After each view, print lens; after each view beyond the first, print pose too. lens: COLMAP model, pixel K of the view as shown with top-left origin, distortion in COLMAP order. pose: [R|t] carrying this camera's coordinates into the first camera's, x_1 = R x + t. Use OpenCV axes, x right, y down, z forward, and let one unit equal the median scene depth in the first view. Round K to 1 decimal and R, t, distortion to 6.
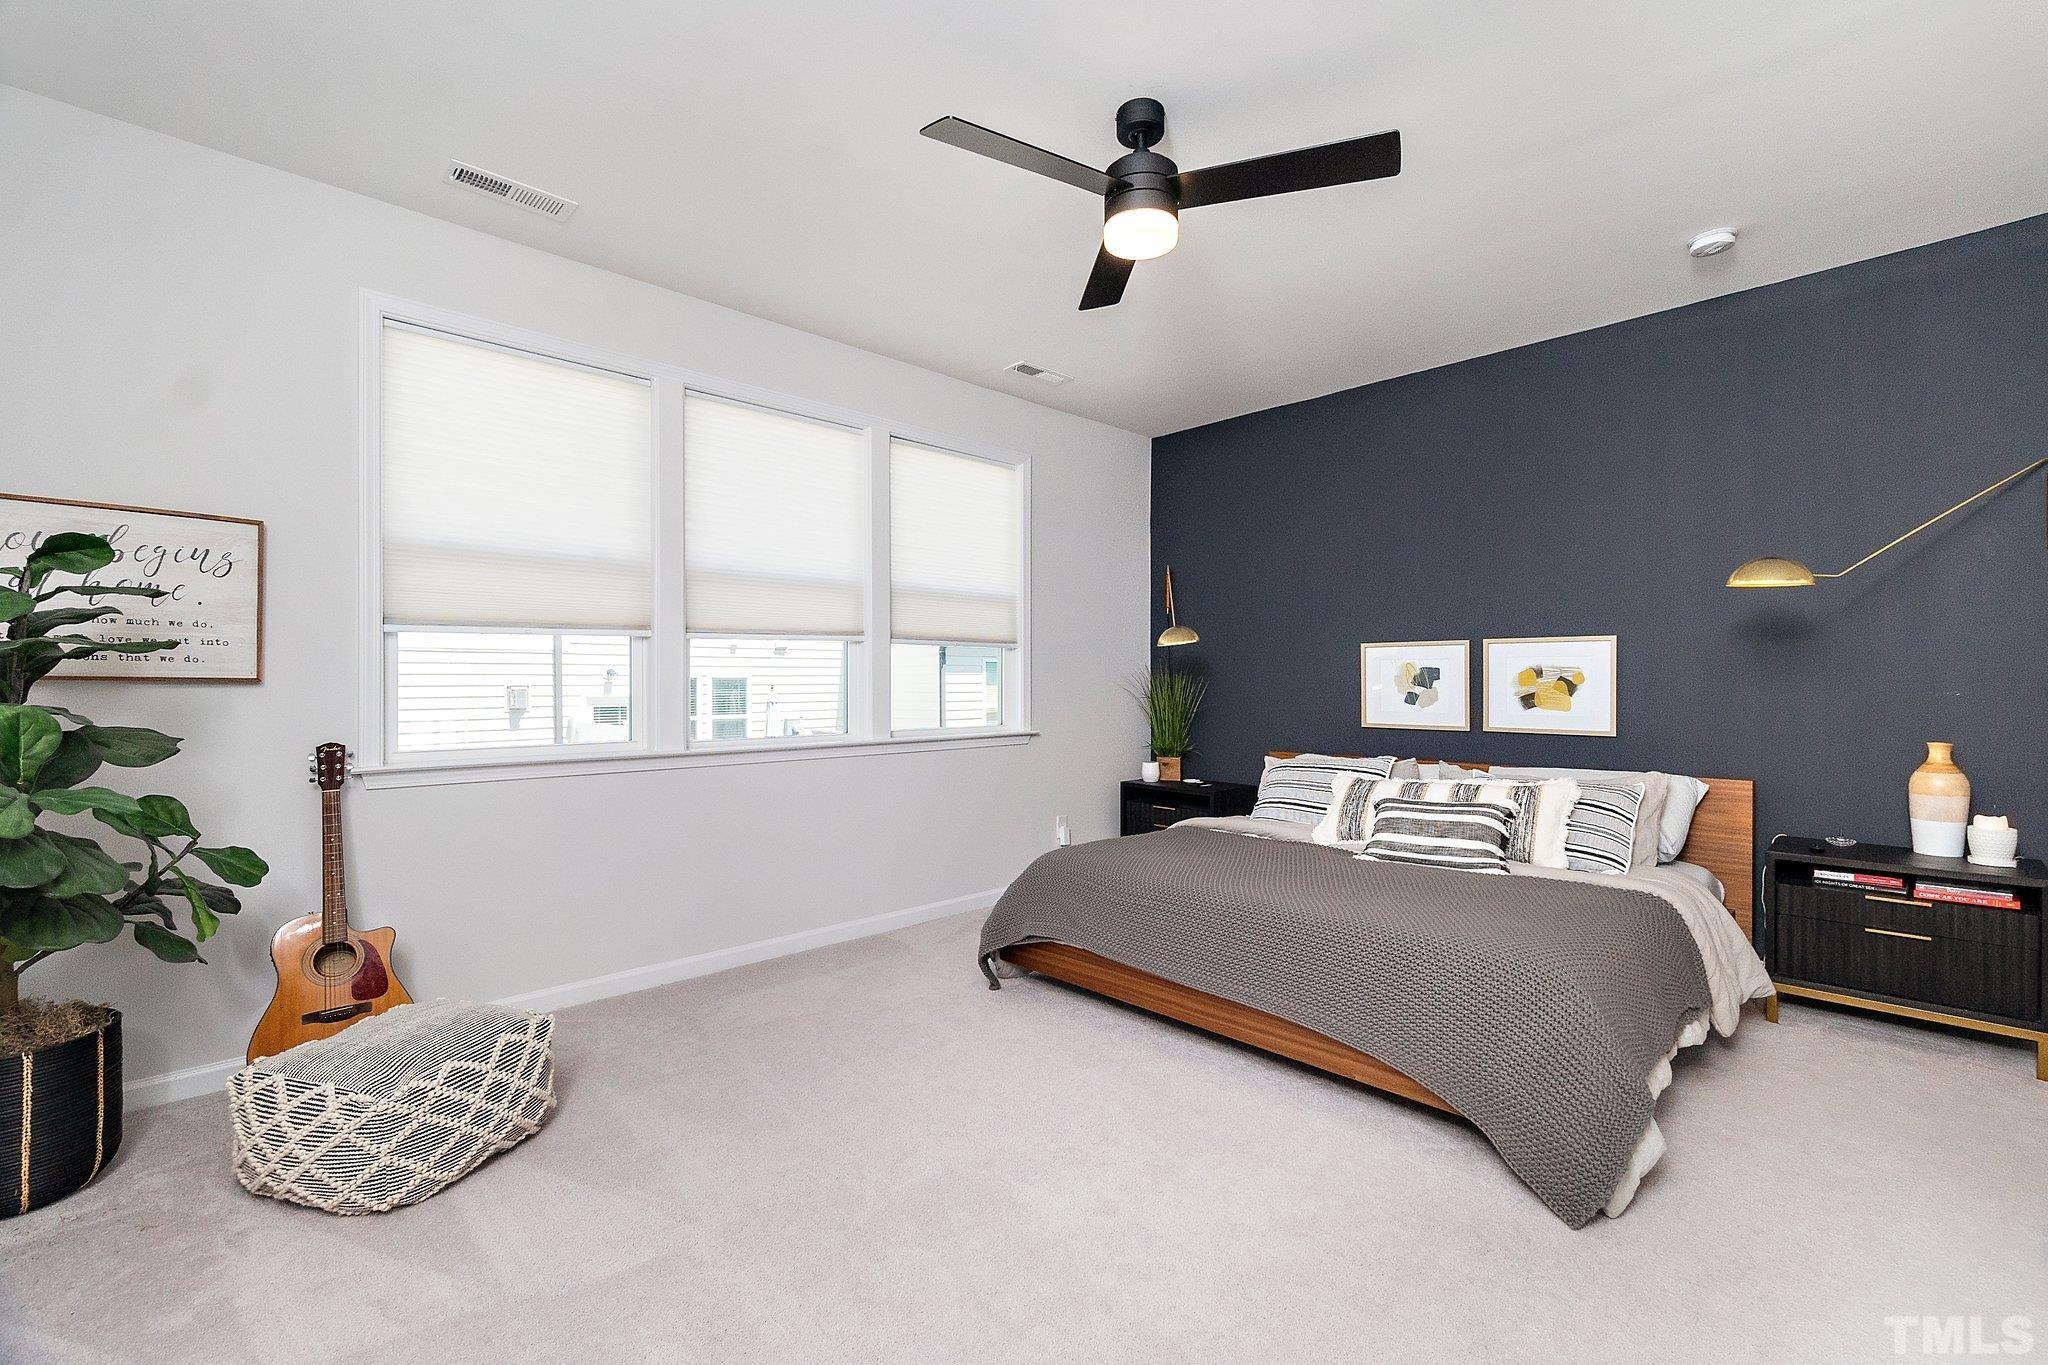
lens RADIAL K [[877.0, 0, 1017.2], [0, 877.0, 686.1], [0, 0, 1]] dist [-0.005232, 0.000655]
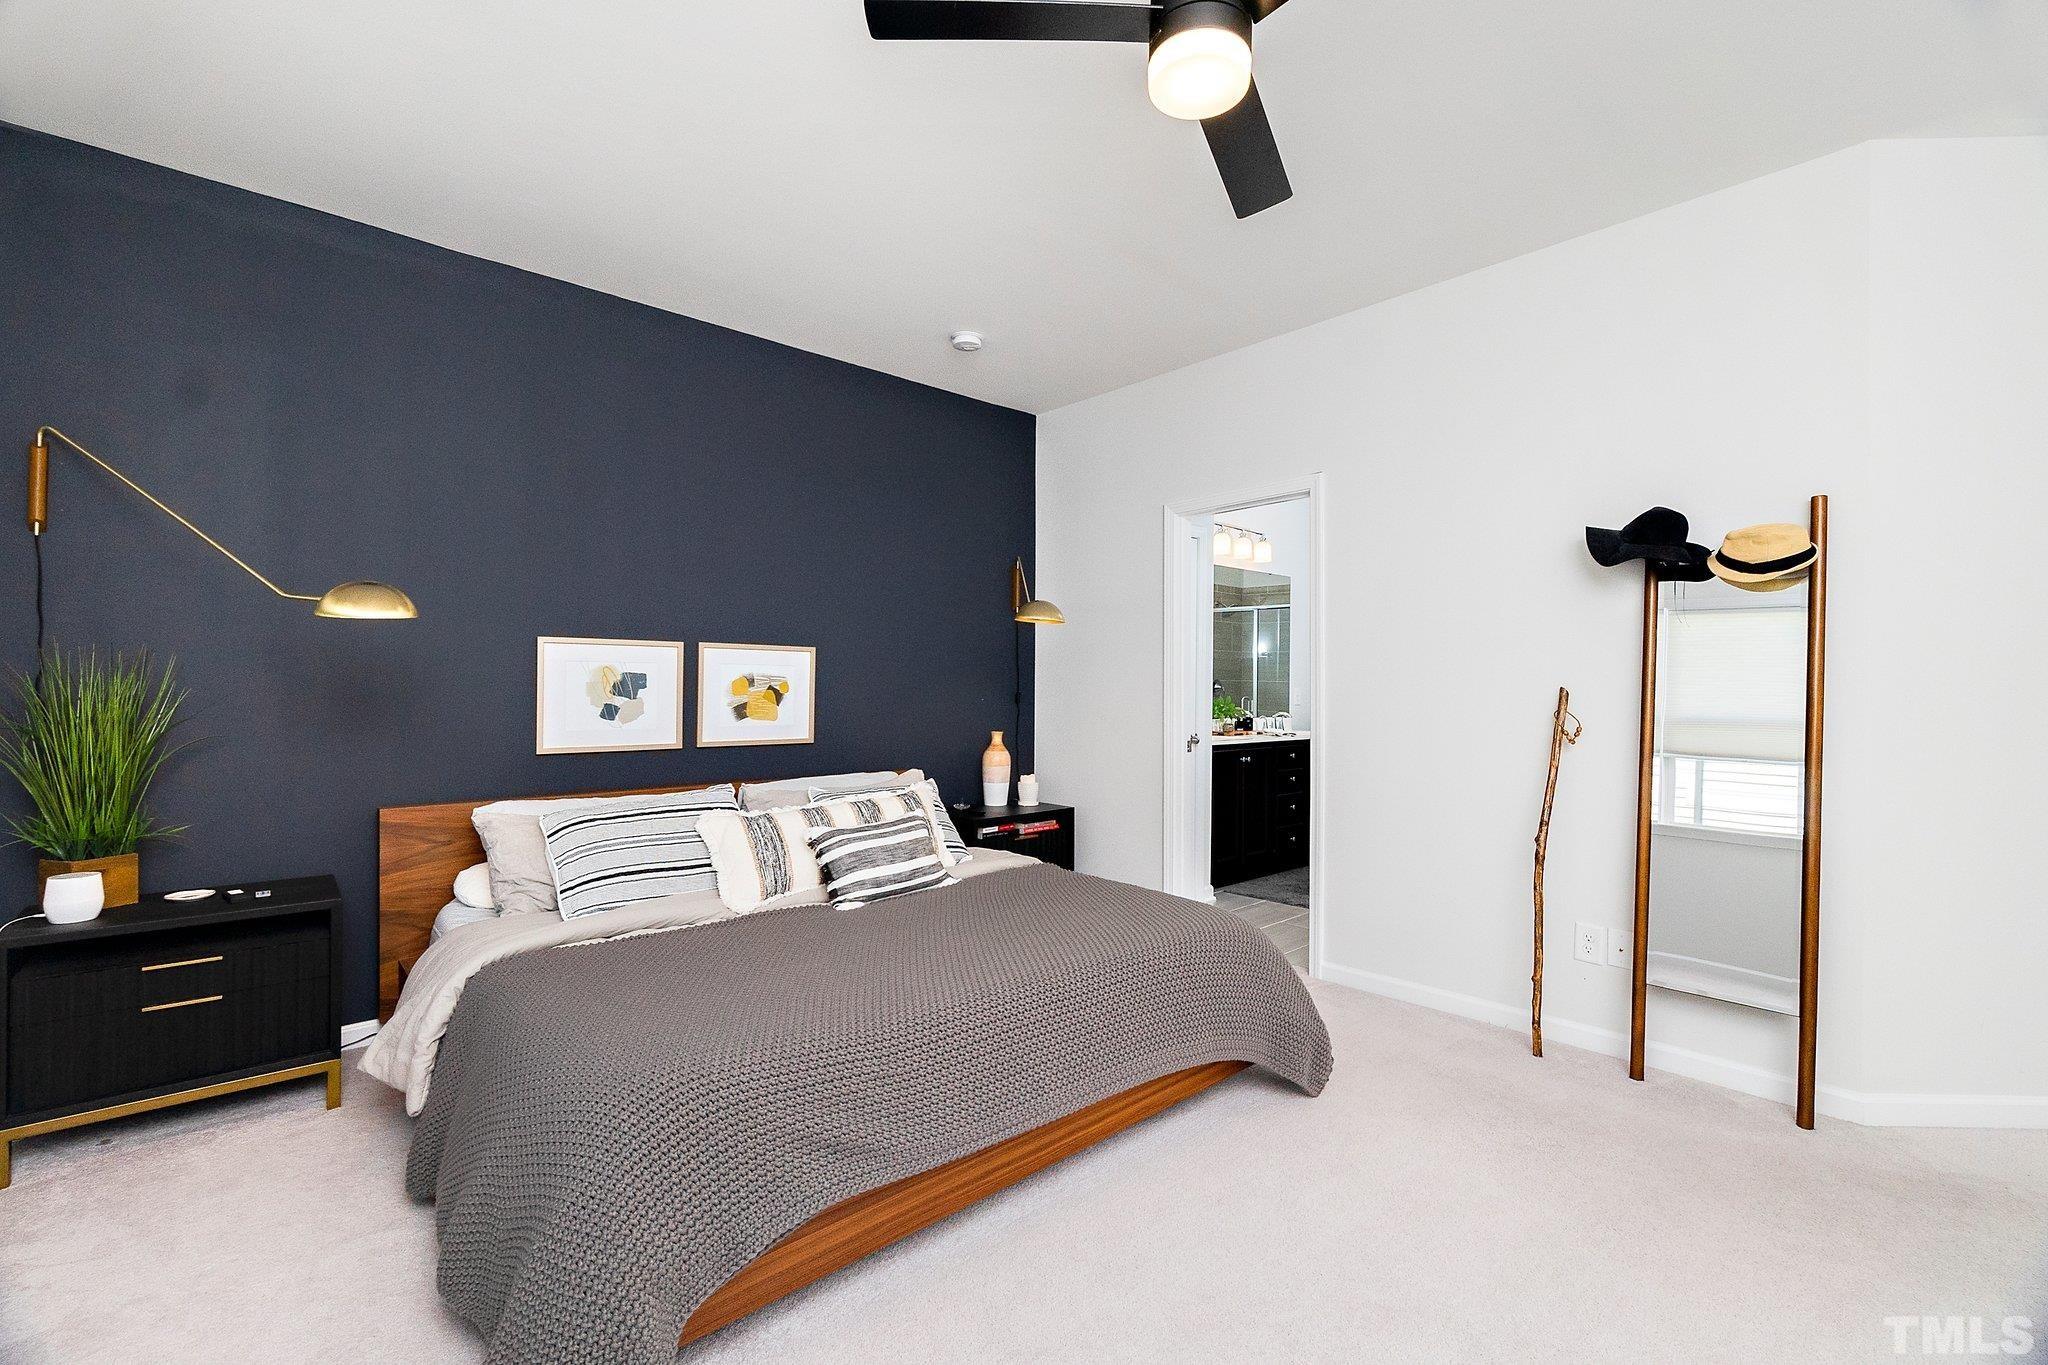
lens RADIAL K [[877.0, 0, 1017.2], [0, 877.0, 686.1], [0, 0, 1]] dist [-0.005232, 0.000655]
pose [[0.030330, 0.004484, 0.999530, -0.348733], [0.002121, 0.999987, -0.004550, -0.005200], [-0.999538, 0.002258, 0.030320, 0.676543]]
